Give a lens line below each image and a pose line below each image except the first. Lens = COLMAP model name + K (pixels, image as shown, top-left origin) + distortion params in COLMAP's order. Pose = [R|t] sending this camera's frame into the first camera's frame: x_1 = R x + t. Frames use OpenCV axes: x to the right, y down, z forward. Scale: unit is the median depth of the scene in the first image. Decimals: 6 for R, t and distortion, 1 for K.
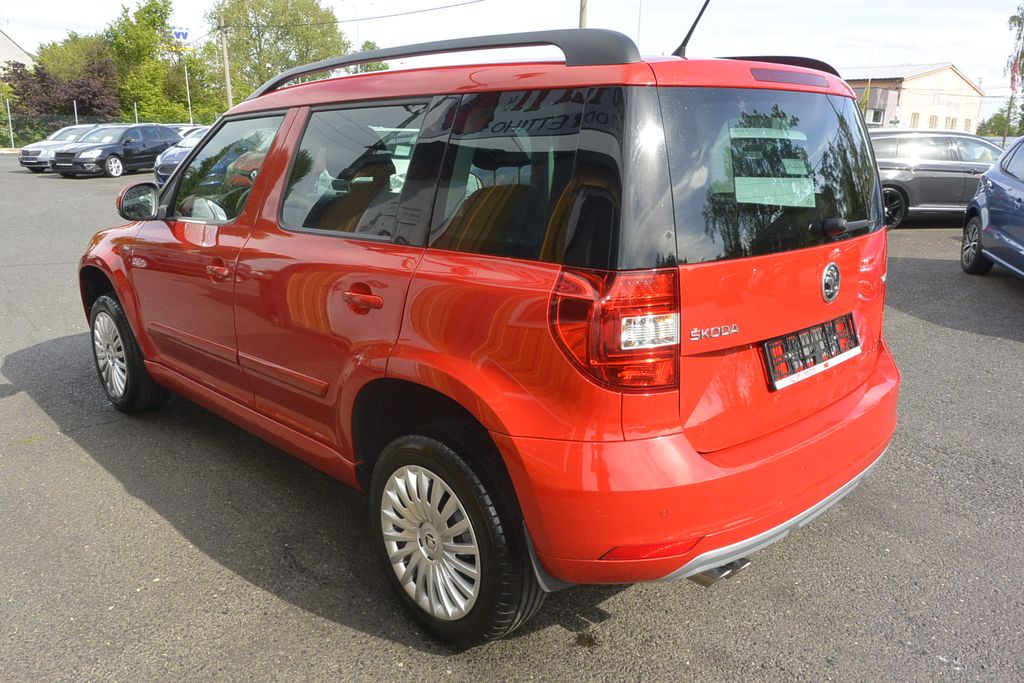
lens RADIAL K [[782.7, 0, 508.8], [0, 782.7, 334.3], [0, 0, 1]] dist [0.004608, 0.002308]
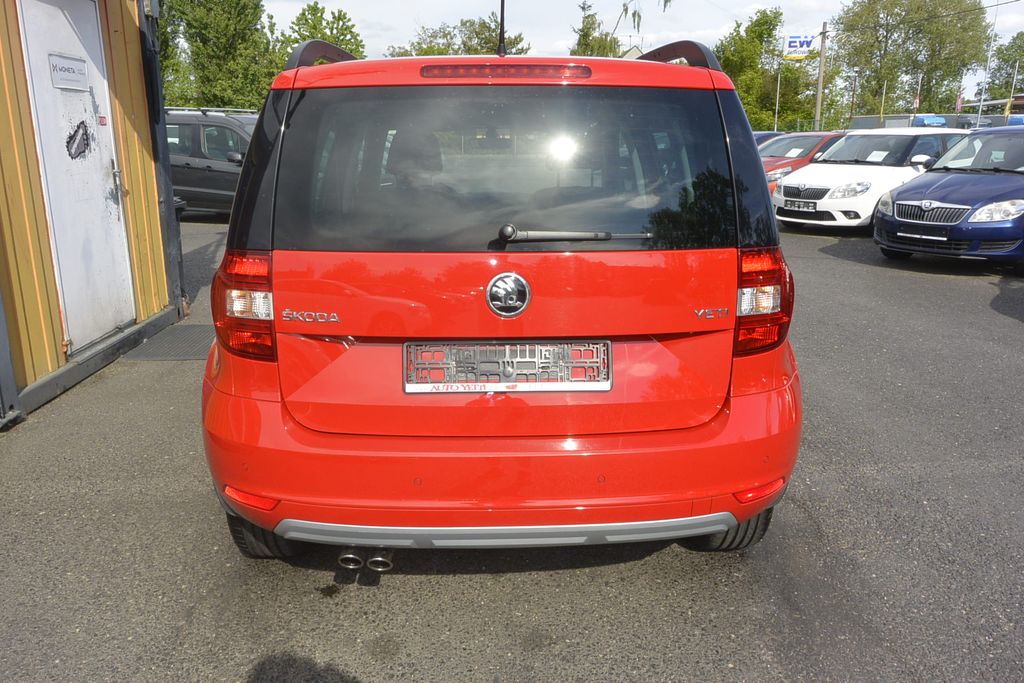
lens RADIAL K [[782.7, 0, 505.9], [0, 782.7, 338.7], [0, 0, 1]] dist [0.004608, 0.002308]
pose [[0.746386, 0.163141, -0.645208, 0.782033], [-0.164935, 0.984588, 0.058155, -0.054680], [0.644752, 0.063012, 0.761790, 0.192688]]
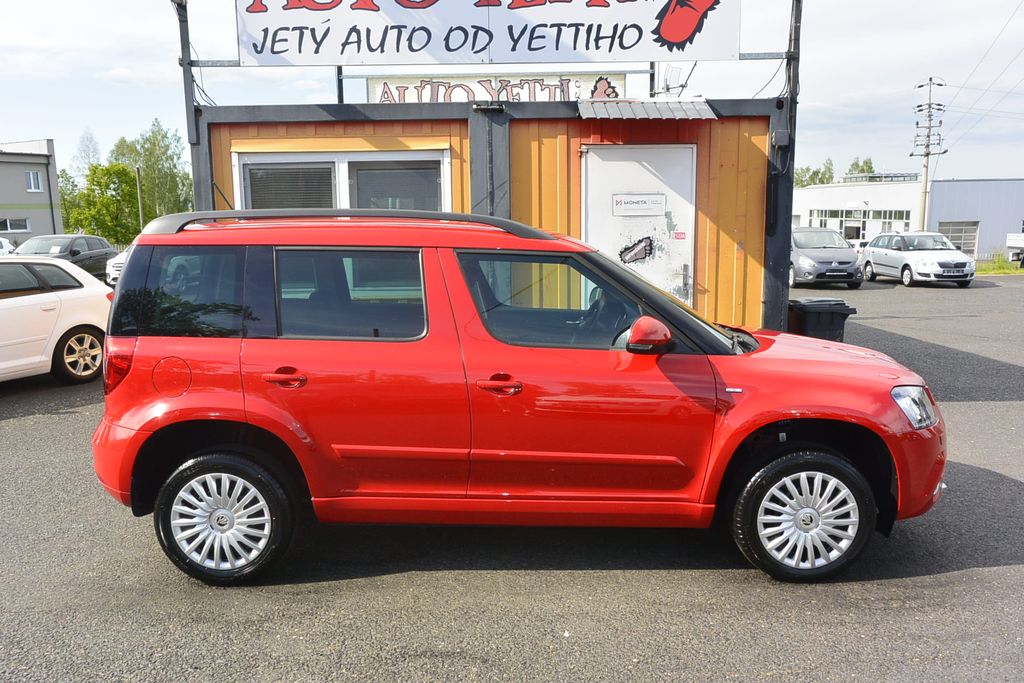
lens RADIAL K [[782.7, 0, 508.2], [0, 782.7, 339.8], [0, 0, 1]] dist [0.004608, 0.002308]
pose [[-0.694172, 0.105300, -0.712066, 0.926833], [-0.175688, 0.934538, 0.309471, -0.633419], [0.698040, 0.339927, -0.630230, 2.158773]]
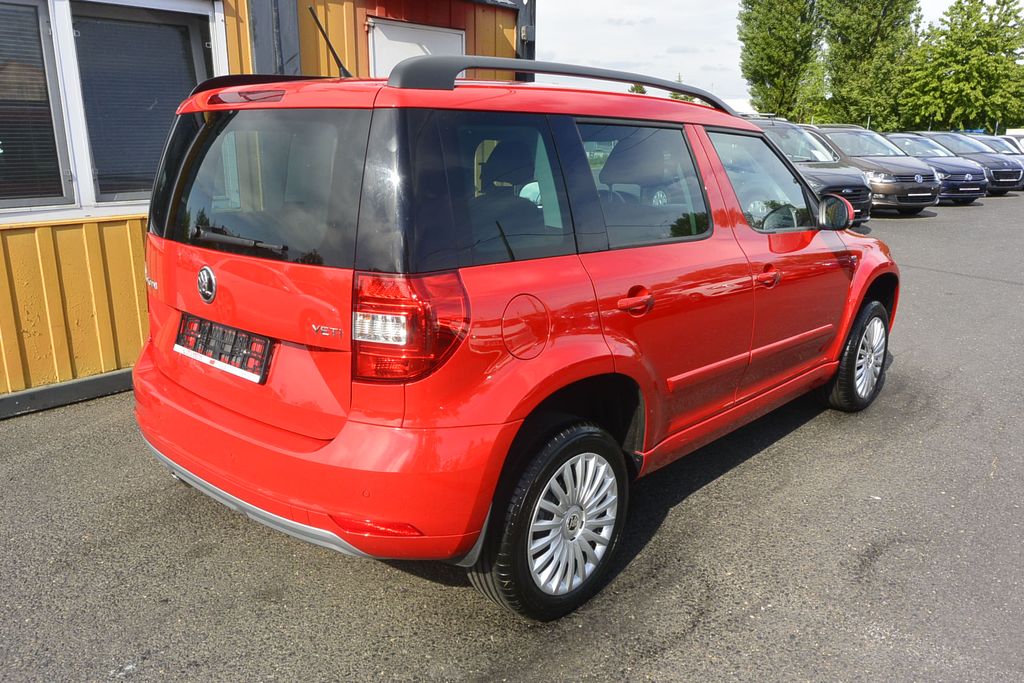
lens RADIAL K [[782.7, 0, 504.1], [0, 782.7, 340.3], [0, 0, 1]] dist [0.004608, 0.002308]
pose [[0.063174, 0.247927, -0.966717, 1.164260], [-0.253639, 0.940835, 0.224714, -0.261973], [0.965234, 0.231001, 0.122320, 0.930403]]
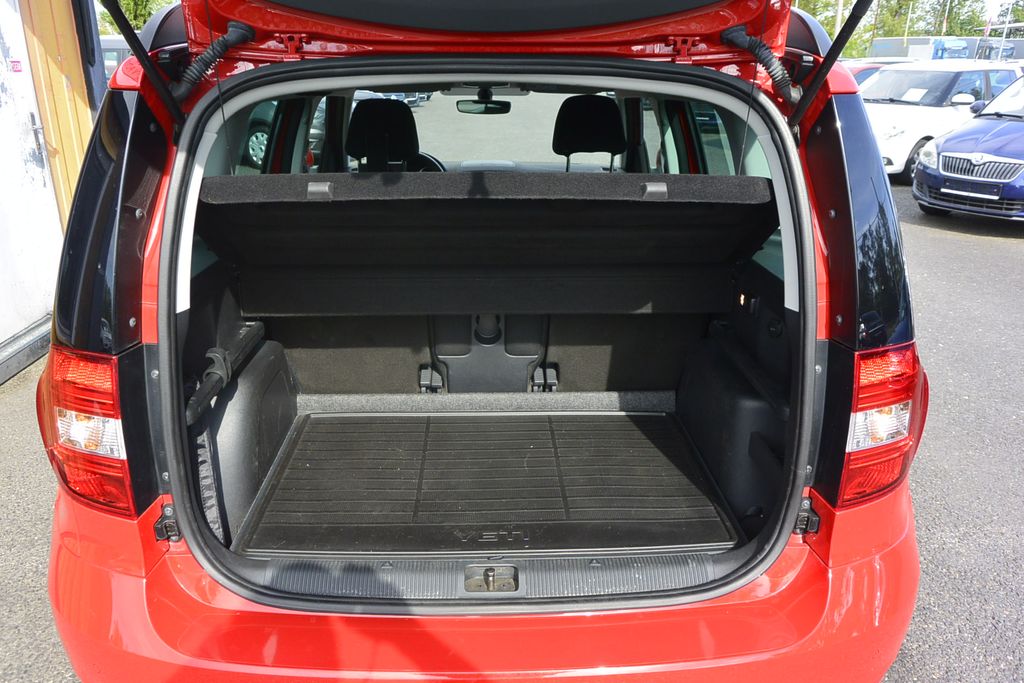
lens RADIAL K [[782.7, 0, 509.3], [0, 782.7, 341.2], [0, 0, 1]] dist [0.004608, 0.002308]
pose [[0.745633, 0.231467, -0.624864, 0.594236], [-0.173863, 0.972828, 0.152896, -0.171532], [0.643276, -0.005364, 0.765616, 0.394647]]
